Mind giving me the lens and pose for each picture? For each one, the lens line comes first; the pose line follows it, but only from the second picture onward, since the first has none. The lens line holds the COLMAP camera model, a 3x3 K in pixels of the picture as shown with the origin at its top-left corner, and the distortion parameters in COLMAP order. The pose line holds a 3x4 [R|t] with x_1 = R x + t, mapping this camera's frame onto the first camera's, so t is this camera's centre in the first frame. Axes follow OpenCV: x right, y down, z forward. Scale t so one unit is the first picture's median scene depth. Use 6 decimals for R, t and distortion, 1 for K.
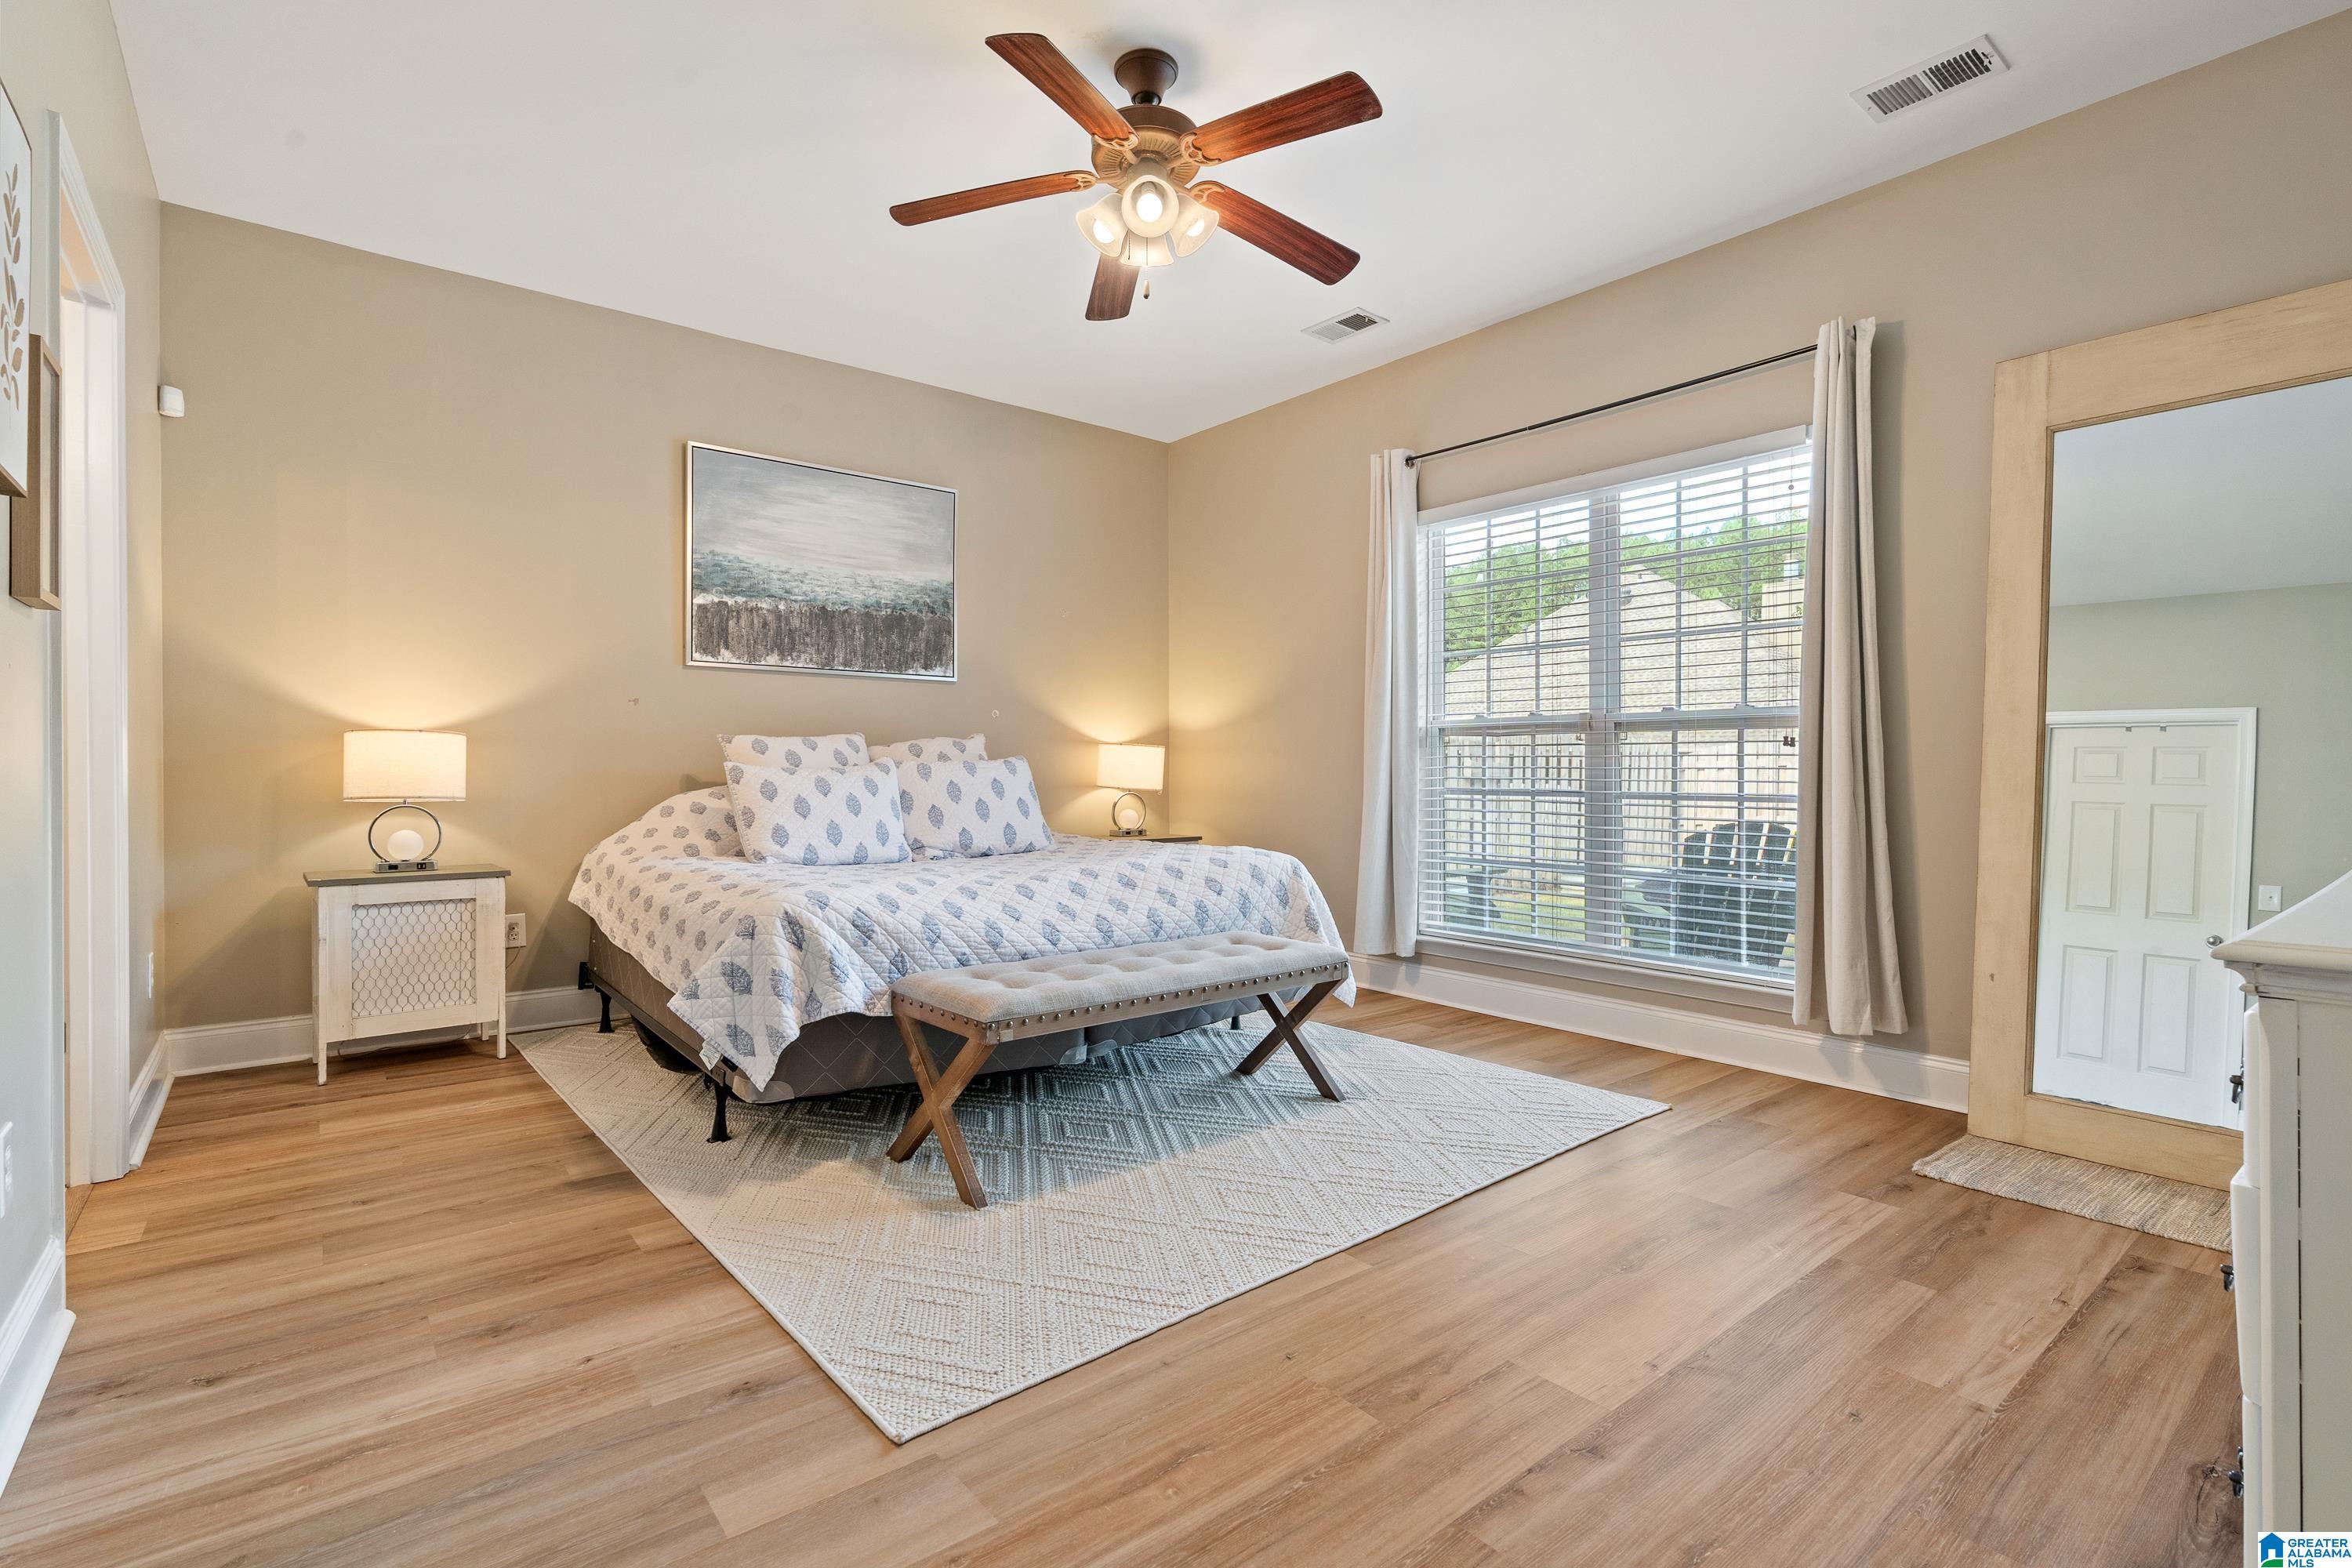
lens RADIAL K [[1081.4, 0, 1166.0], [0, 1081.4, 775.3], [0, 0, 1]] dist [-0.014055, 0.002952]
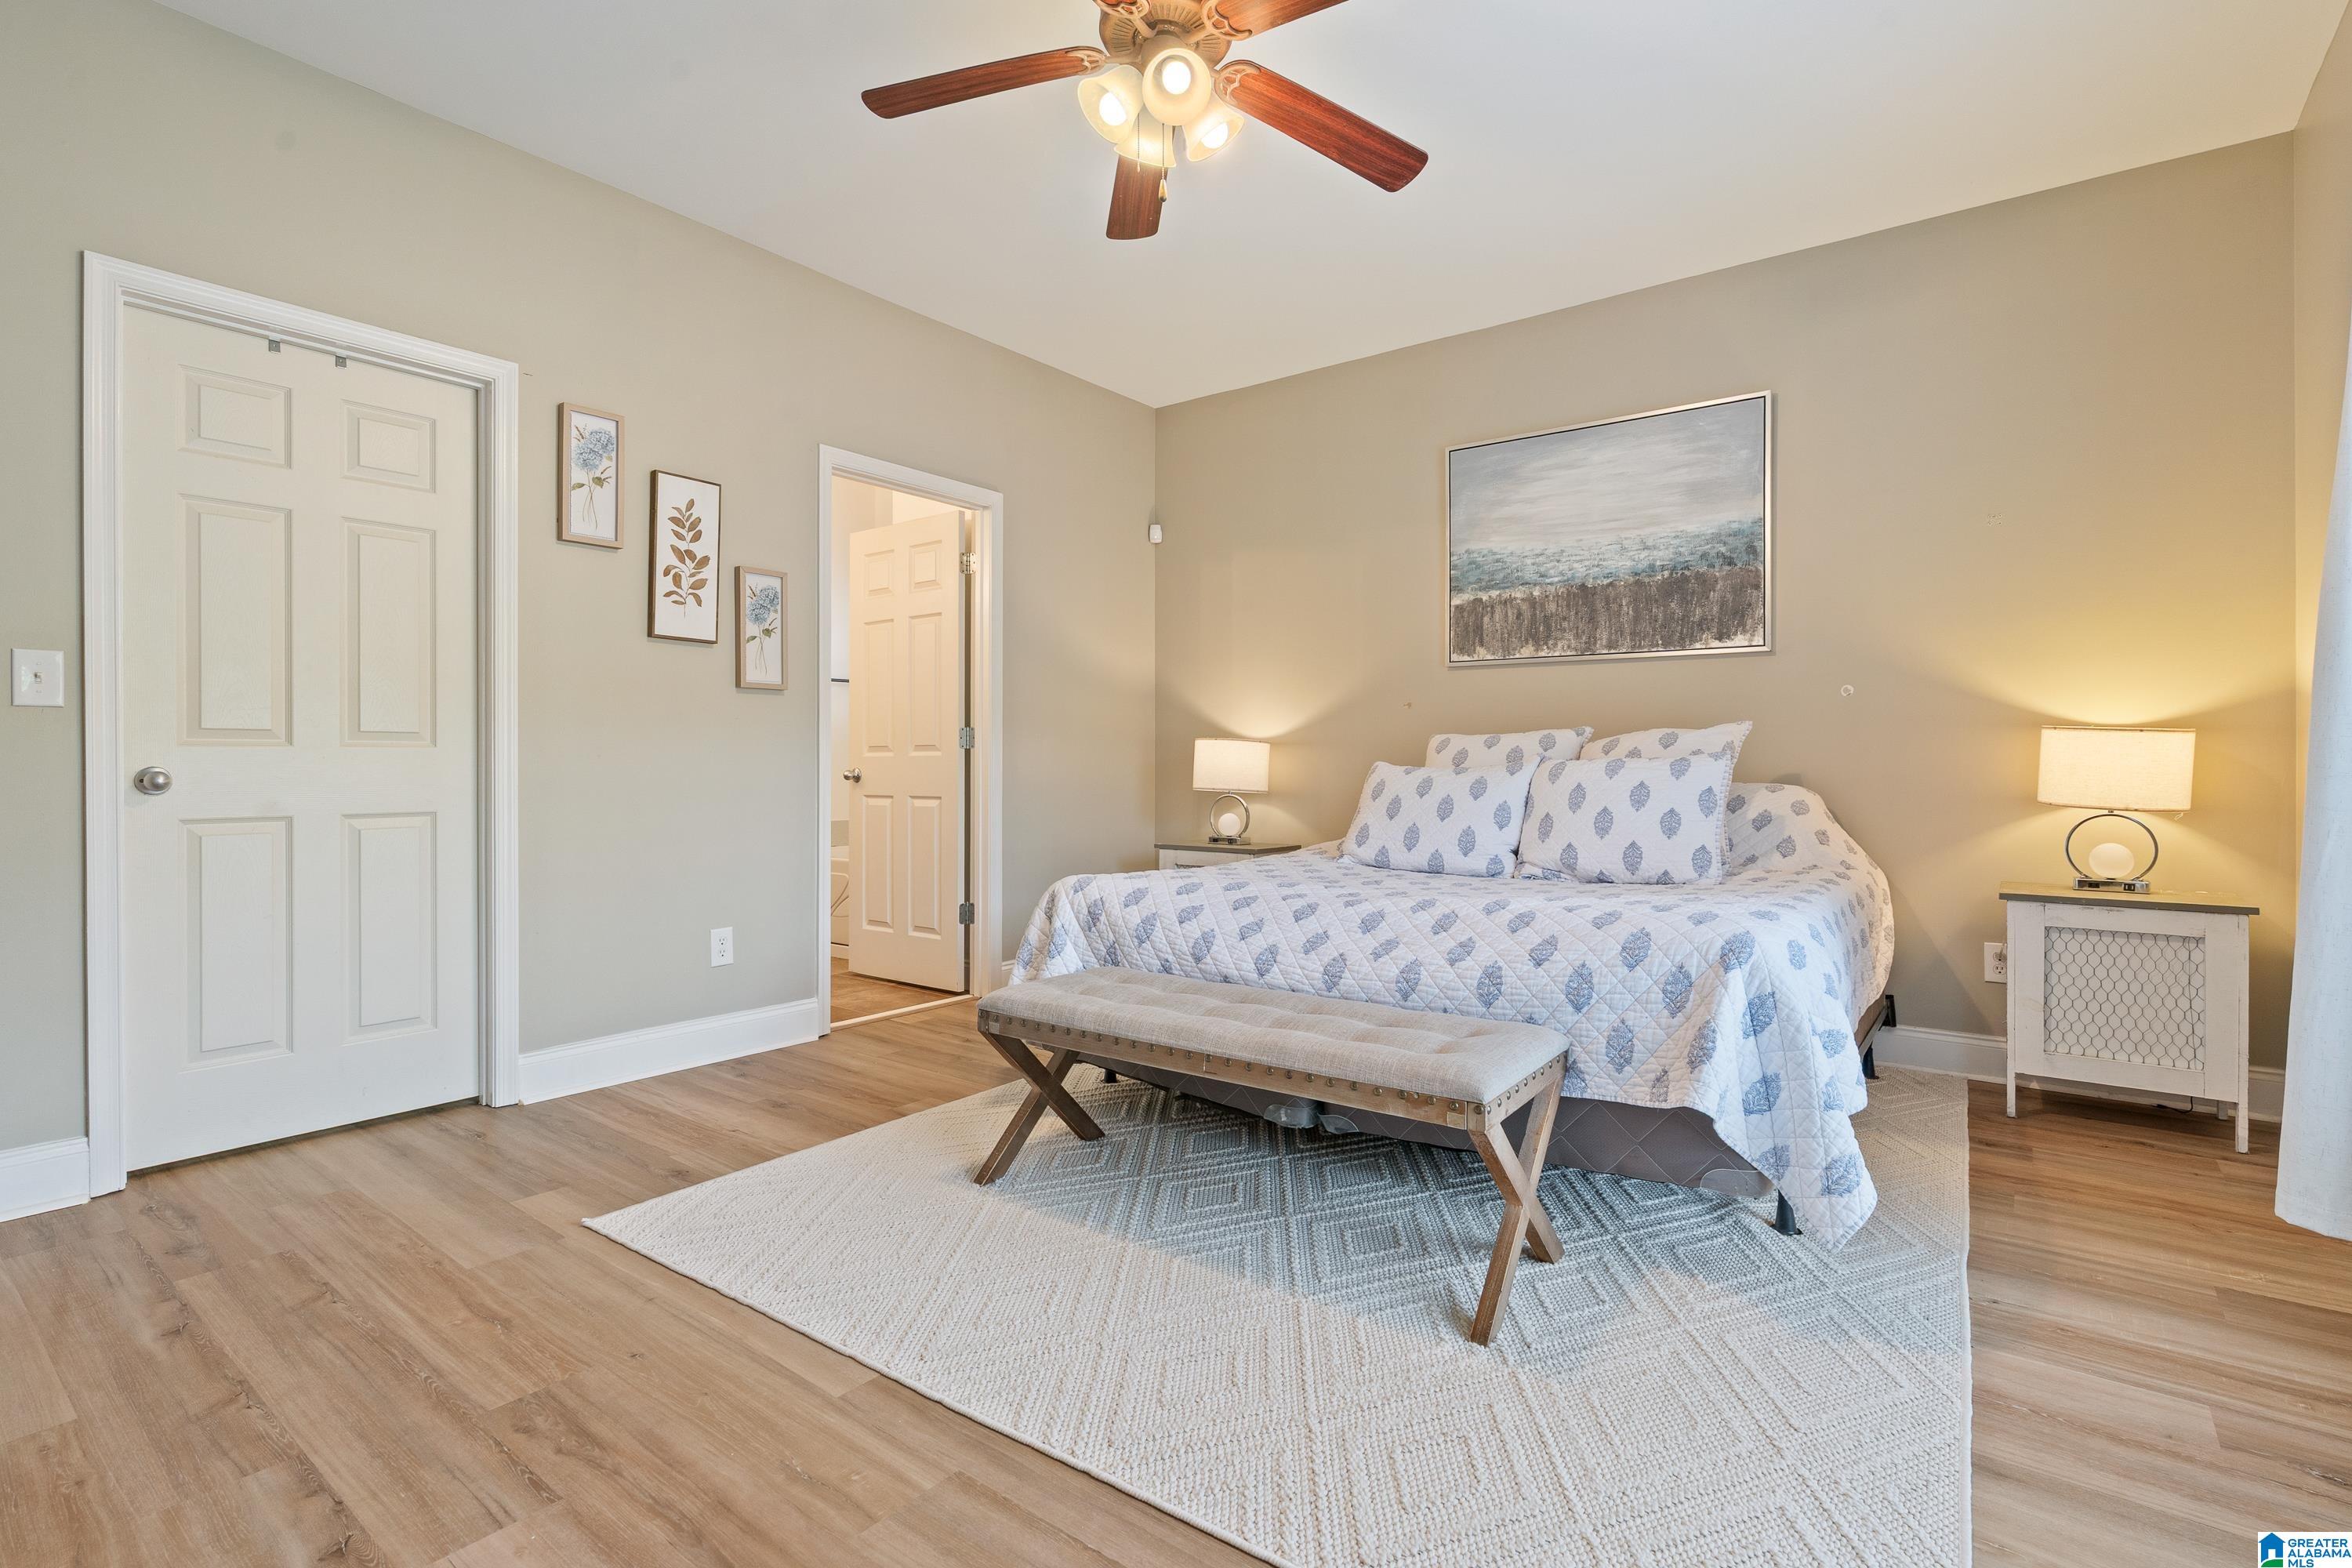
lens RADIAL K [[1081.4, 0, 1172.1], [0, 1081.4, 774.0], [0, 0, 1]] dist [-0.014055, 0.002952]
pose [[0.250912, 0.006383, -0.967989, 0.494034], [-0.009222, 0.999949, 0.004203, -0.002910], [0.967966, 0.007872, 0.250958, 0.506291]]
